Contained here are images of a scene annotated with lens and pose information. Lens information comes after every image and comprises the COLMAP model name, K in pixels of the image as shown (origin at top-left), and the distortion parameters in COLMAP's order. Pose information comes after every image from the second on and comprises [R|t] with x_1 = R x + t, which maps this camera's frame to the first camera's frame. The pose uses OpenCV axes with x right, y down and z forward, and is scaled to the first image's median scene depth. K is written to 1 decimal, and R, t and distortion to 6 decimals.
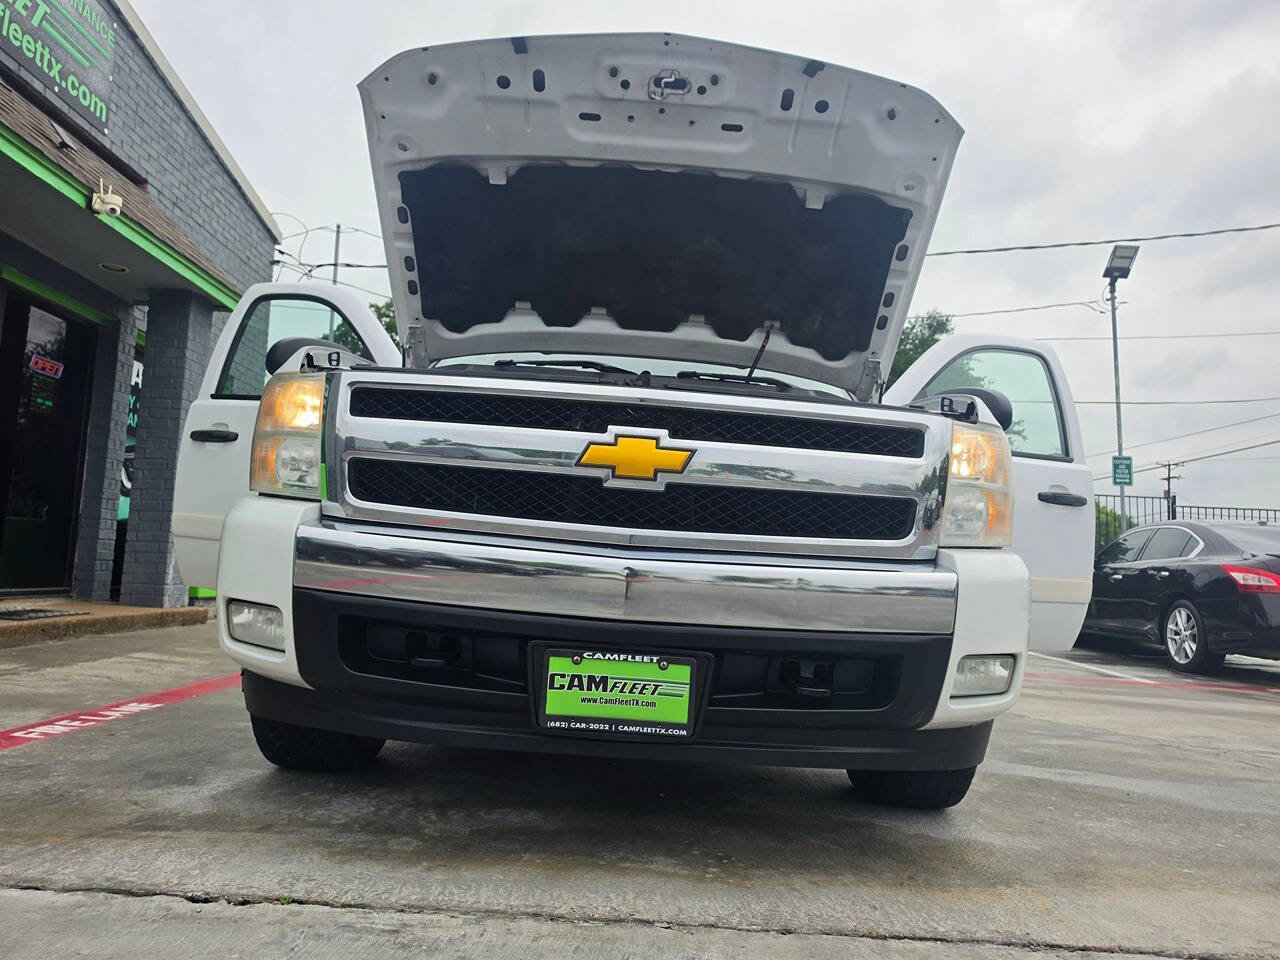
lens RADIAL K [[890.4, 0, 650.6], [0, 890.4, 474.4], [0, 0, 1]] dist [0.008018, -0.015886]
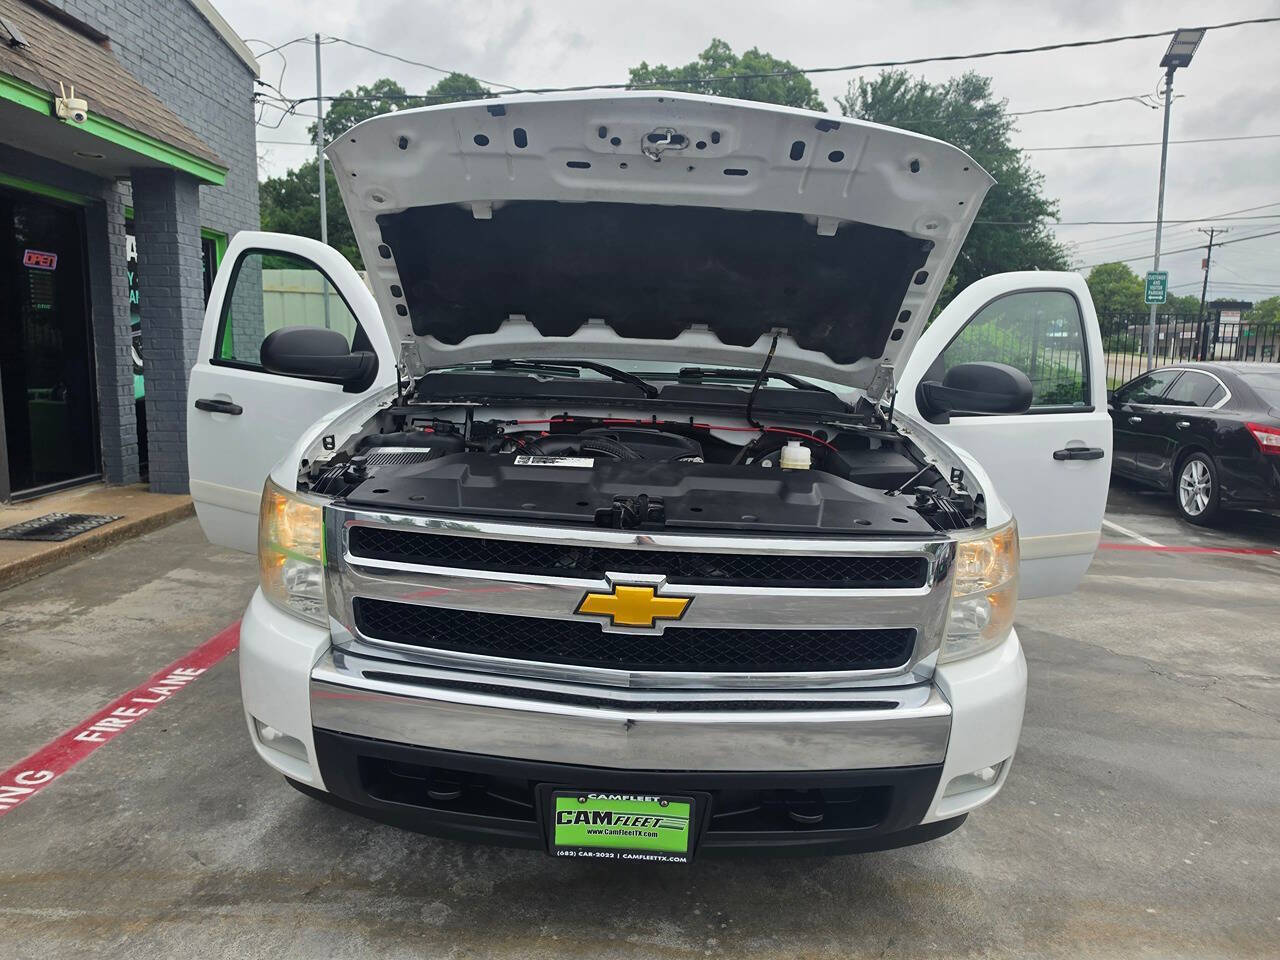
lens RADIAL K [[890.4, 0, 627.5], [0, 890.4, 473.8], [0, 0, 1]] dist [0.008018, -0.015886]
pose [[0.998976, -0.014302, -0.042925, 0.013943], [0.024387, 0.969319, 0.244594, -0.267070], [0.038110, -0.245390, 0.968675, 0.040368]]
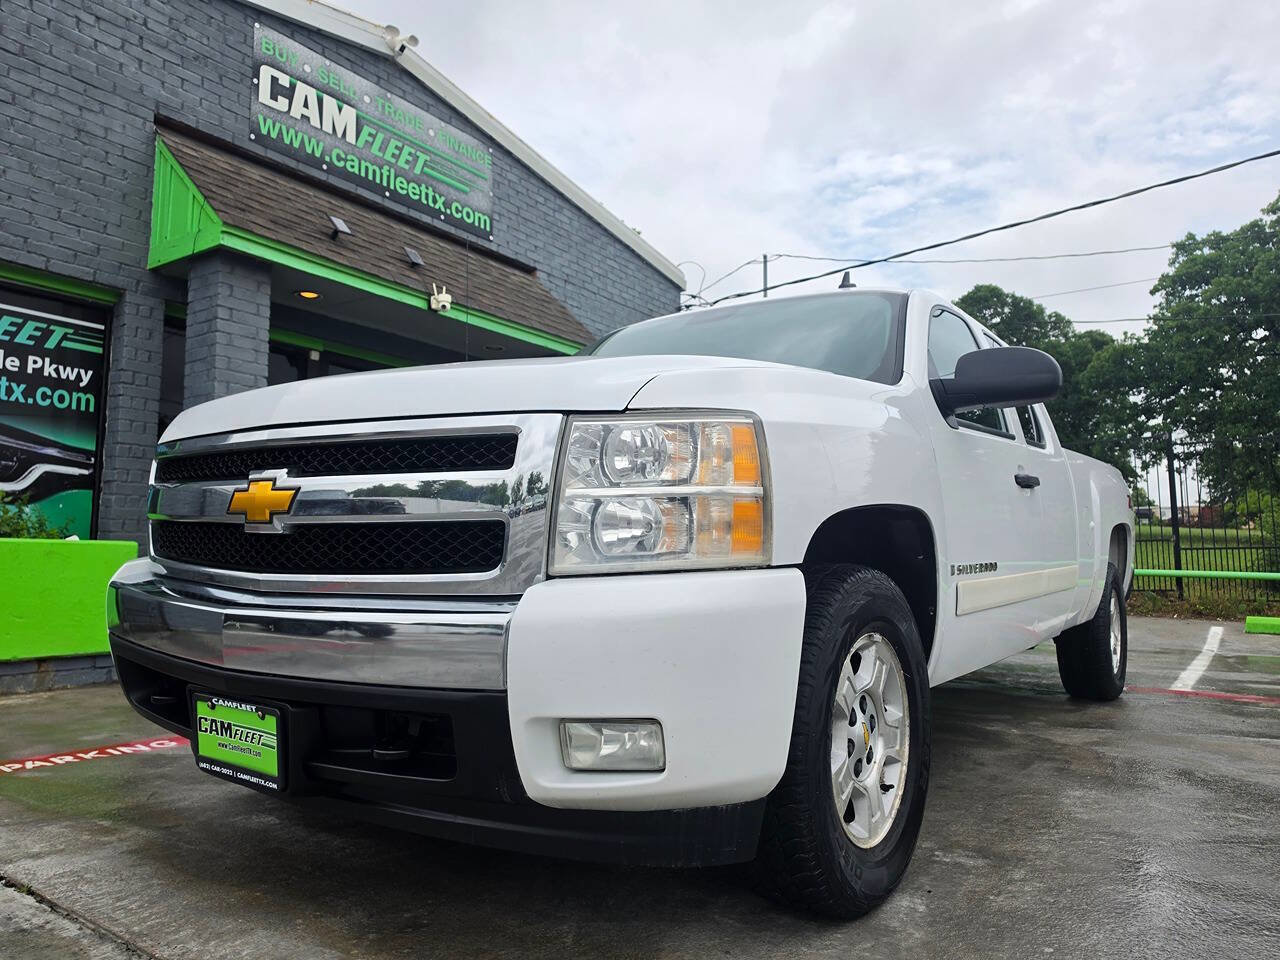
lens RADIAL K [[890.4, 0, 646.4], [0, 890.4, 481.3], [0, 0, 1]] dist [0.008018, -0.015886]
pose [[0.801498, -0.096953, -0.590086, 0.597236], [0.096309, 0.994816, -0.032636, 0.021194], [0.590191, -0.030673, 0.806680, 0.295433]]
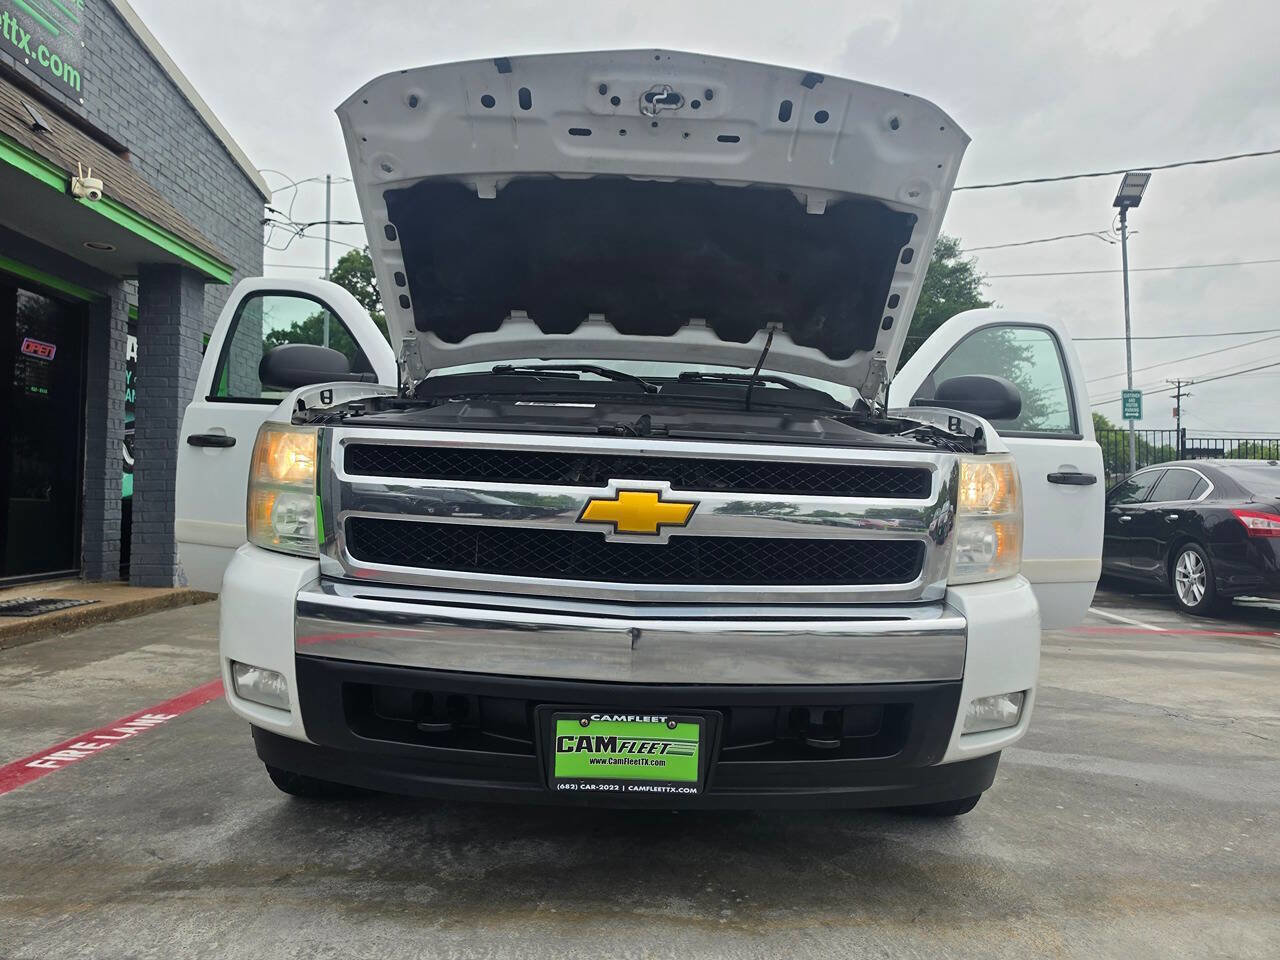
lens RADIAL K [[890.4, 0, 659.1], [0, 890.4, 467.8], [0, 0, 1]] dist [0.008018, -0.015886]
pose [[0.999558, -0.029732, 0.000559, 0.005029], [0.029621, 0.997144, 0.069474, -0.088011], [-0.002623, -0.069426, 0.997584, 0.018059]]
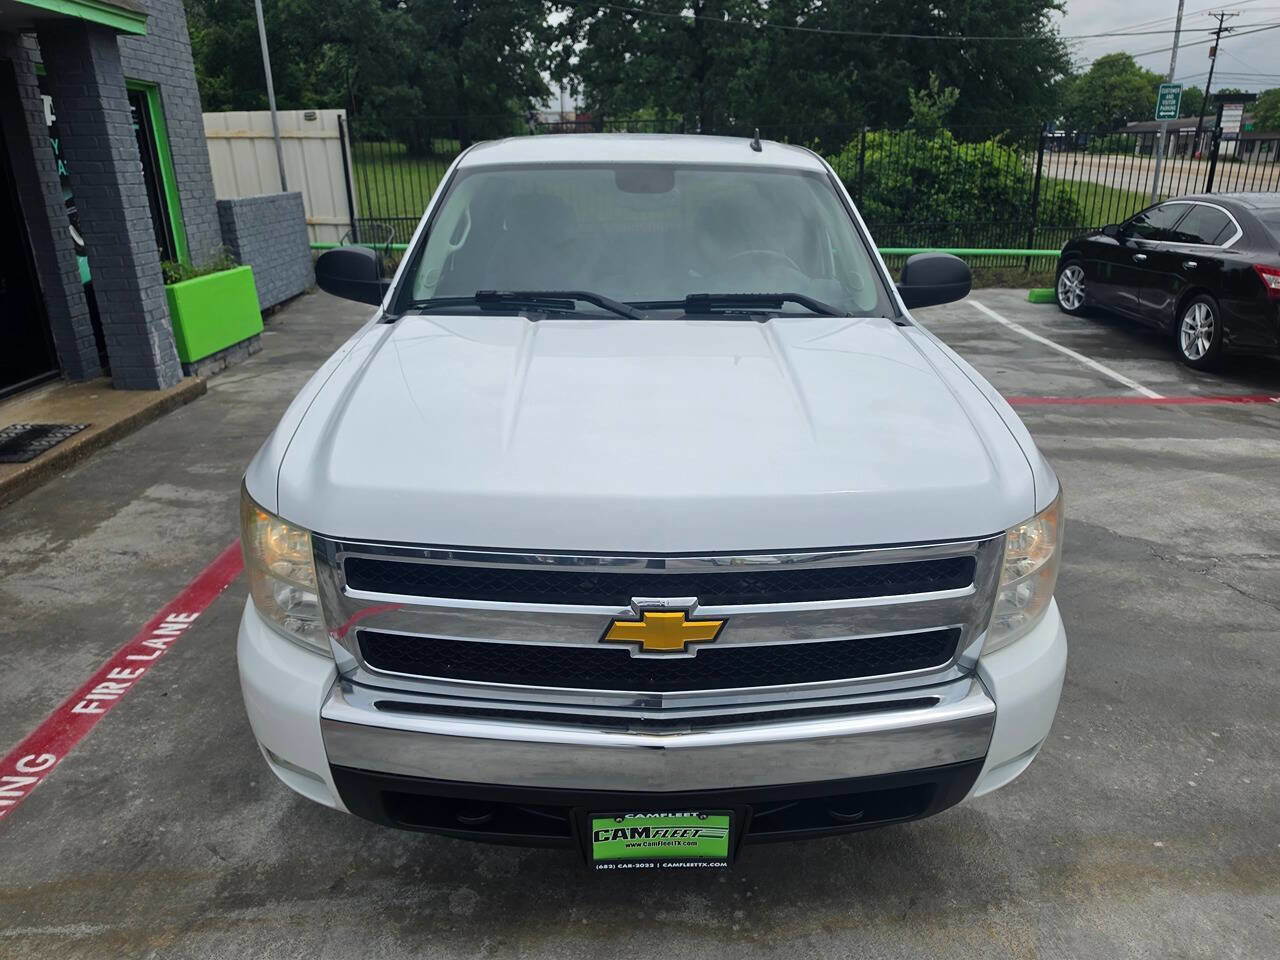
lens RADIAL K [[890.4, 0, 651.4], [0, 890.4, 483.5], [0, 0, 1]] dist [0.008018, -0.015886]
pose [[0.998622, -0.051601, -0.009563, -0.007536], [0.050579, 0.897731, 0.437630, -0.366716], [-0.013997, -0.437511, 0.899104, 0.151953]]
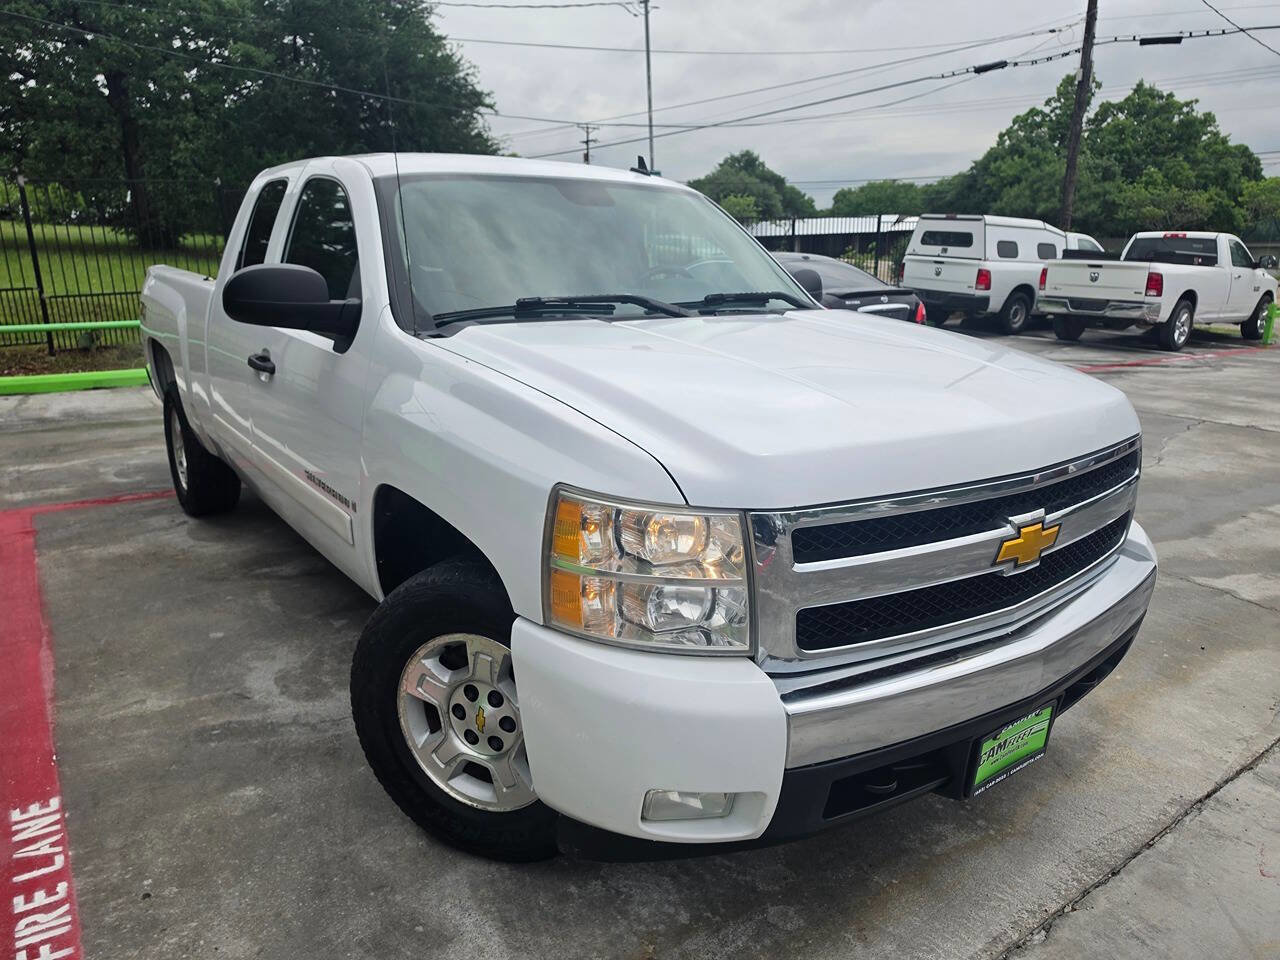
lens RADIAL K [[890.4, 0, 654.7], [0, 890.4, 495.1], [0, 0, 1]] dist [0.008018, -0.015886]
pose [[0.817800, -0.202477, 0.538708, -0.590574], [-0.018830, 0.926150, 0.376685, -0.294177], [-0.575195, -0.318197, 0.753593, 0.316791]]
